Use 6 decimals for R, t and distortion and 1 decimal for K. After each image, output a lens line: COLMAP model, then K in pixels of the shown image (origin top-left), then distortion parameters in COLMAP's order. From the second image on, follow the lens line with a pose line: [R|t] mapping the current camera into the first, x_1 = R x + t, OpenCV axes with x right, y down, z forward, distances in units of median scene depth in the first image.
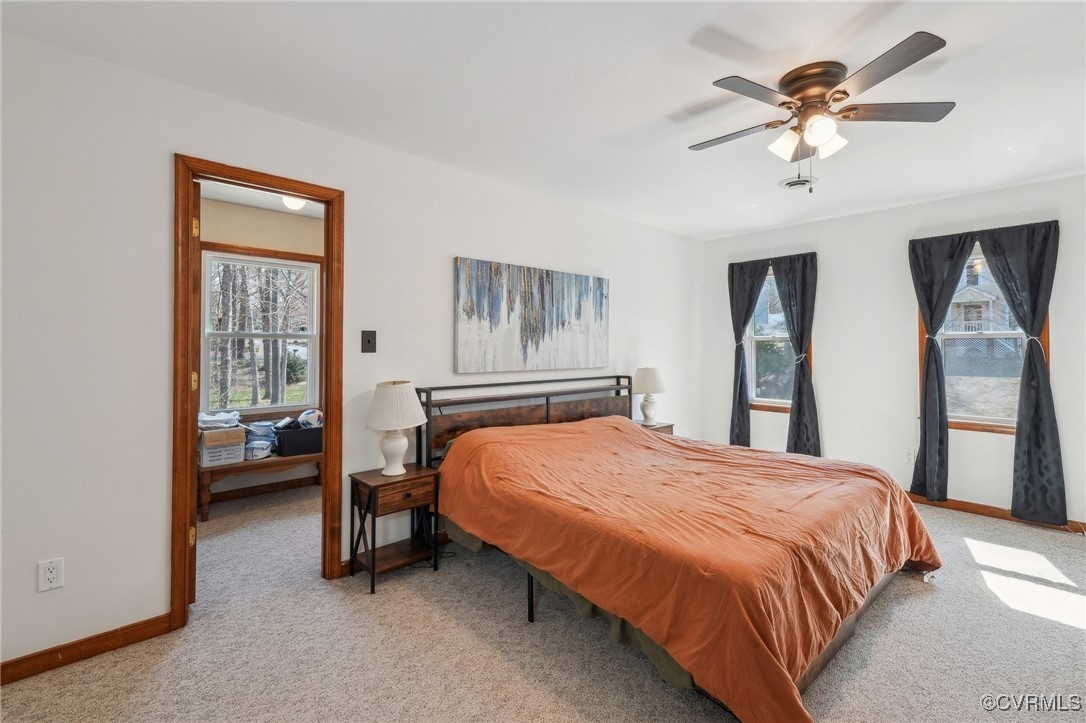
lens RADIAL K [[489.0, 0, 542.3], [0, 489.0, 337.3], [0, 0, 1]] dist [0.000671, 0.000066]
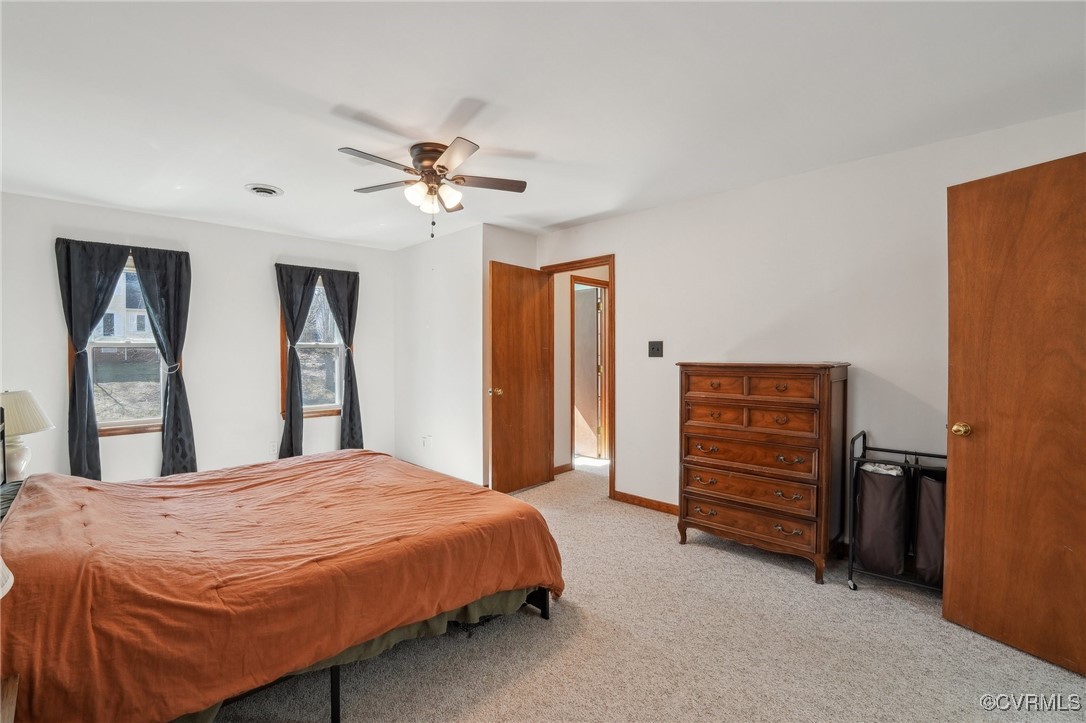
lens RADIAL K [[473.2, 0, 543.1], [0, 473.2, 357.8], [0, 0, 1]] dist [0.000282, 0.000122]
pose [[-0.025802, -0.012623, 0.999587, -0.583928], [-0.016618, 0.999788, 0.012197, 0.004360], [-0.999529, -0.016297, -0.026006, 0.570922]]
